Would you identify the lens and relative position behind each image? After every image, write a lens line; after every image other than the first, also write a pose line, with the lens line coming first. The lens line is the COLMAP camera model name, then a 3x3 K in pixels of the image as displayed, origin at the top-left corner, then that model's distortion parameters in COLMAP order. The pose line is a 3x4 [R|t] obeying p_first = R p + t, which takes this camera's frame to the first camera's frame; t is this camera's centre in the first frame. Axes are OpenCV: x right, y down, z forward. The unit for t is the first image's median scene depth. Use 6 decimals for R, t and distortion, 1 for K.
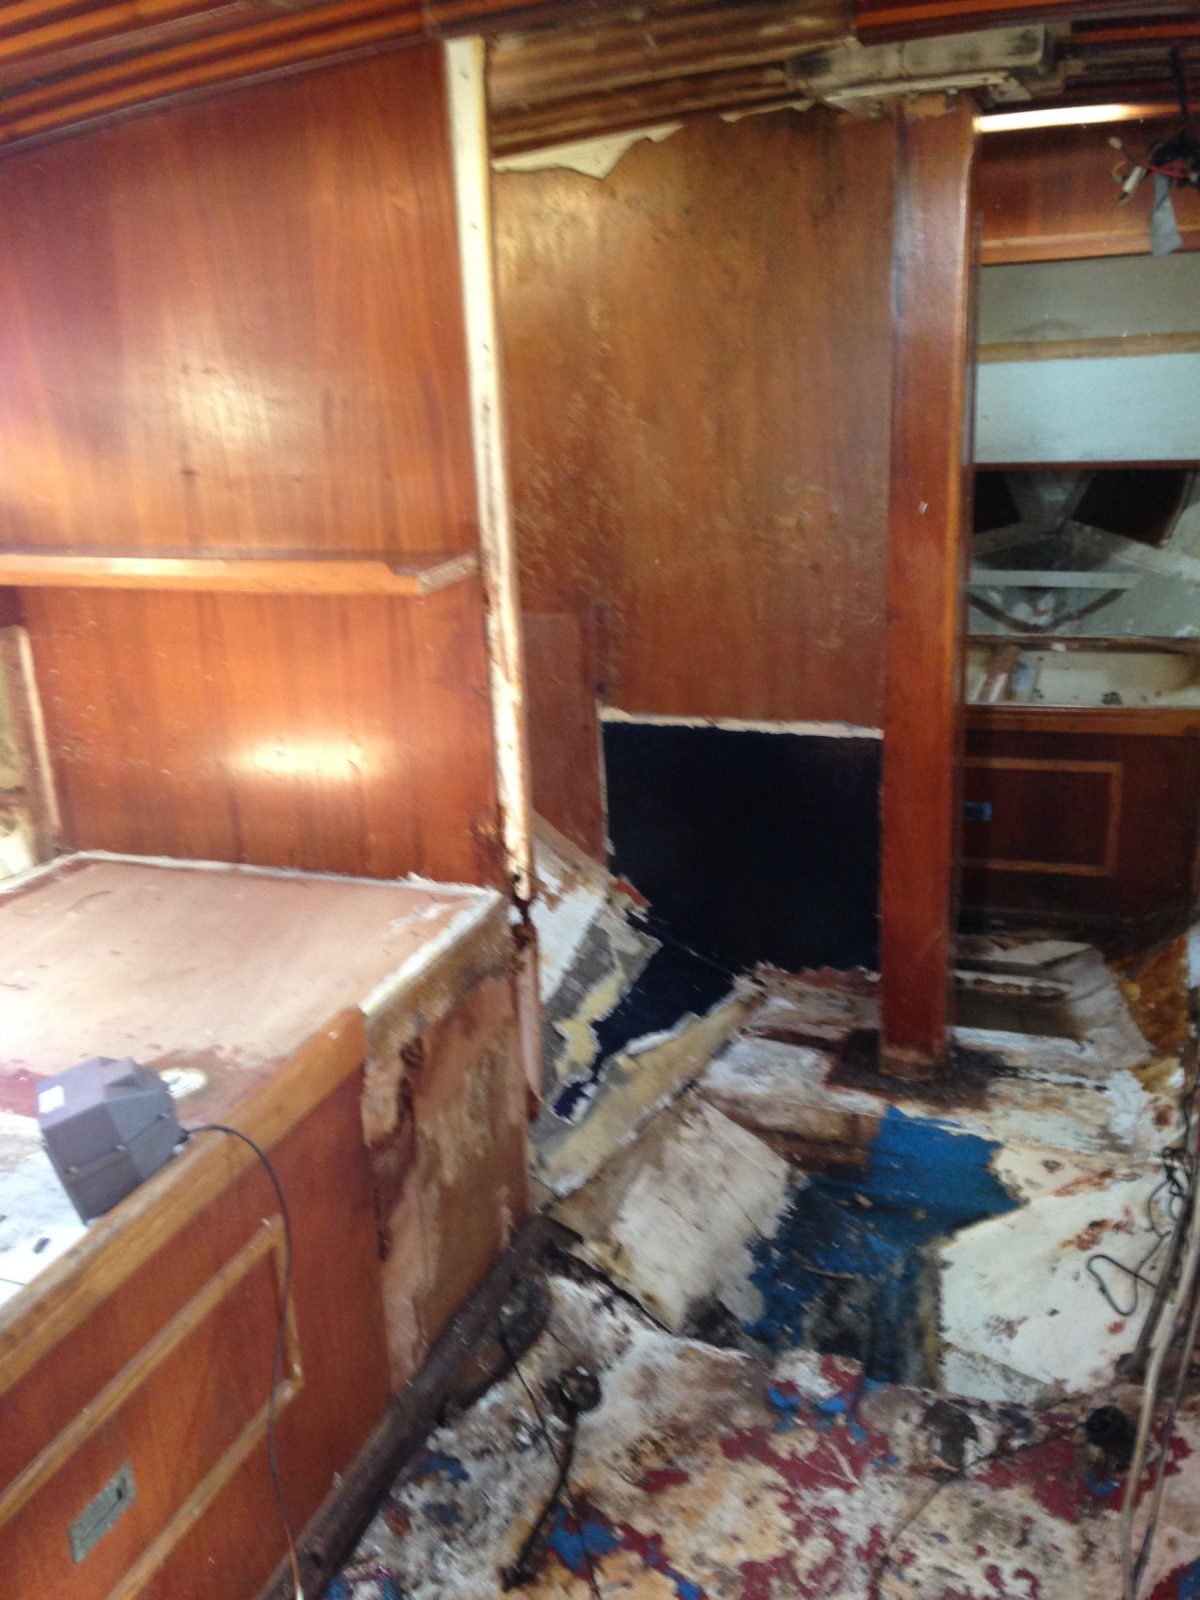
lens RADIAL K [[1444.6, 0, 591.9], [0, 1444.6, 797.5], [0, 0, 1]] dist [0.171138, -0.243391]
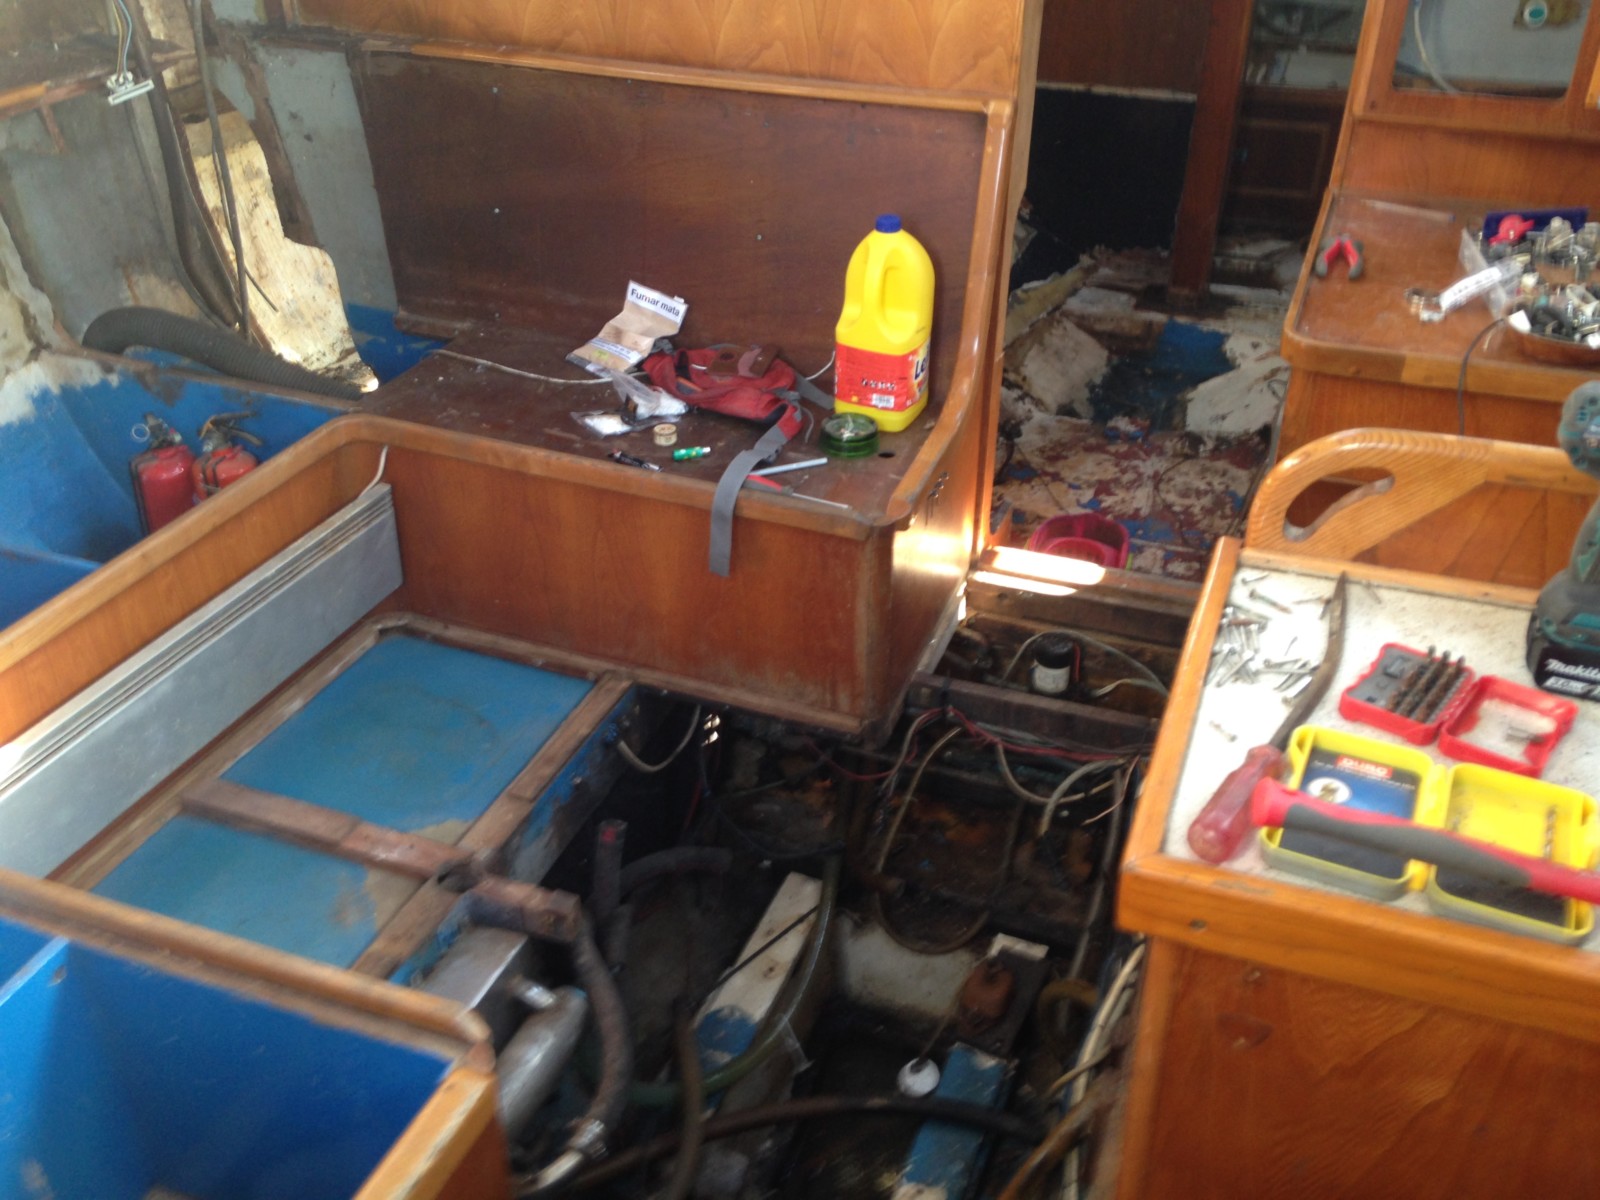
lens RADIAL K [[1444.6, 0, 788.4], [0, 1444.6, 607.2], [0, 0, 1]] dist [0.171138, -0.243391]
pose [[0.999006, 0.043559, 0.009425, -0.275691], [-0.044504, 0.963762, 0.263024, 0.100147], [0.002374, -0.263182, 0.964743, -0.865094]]
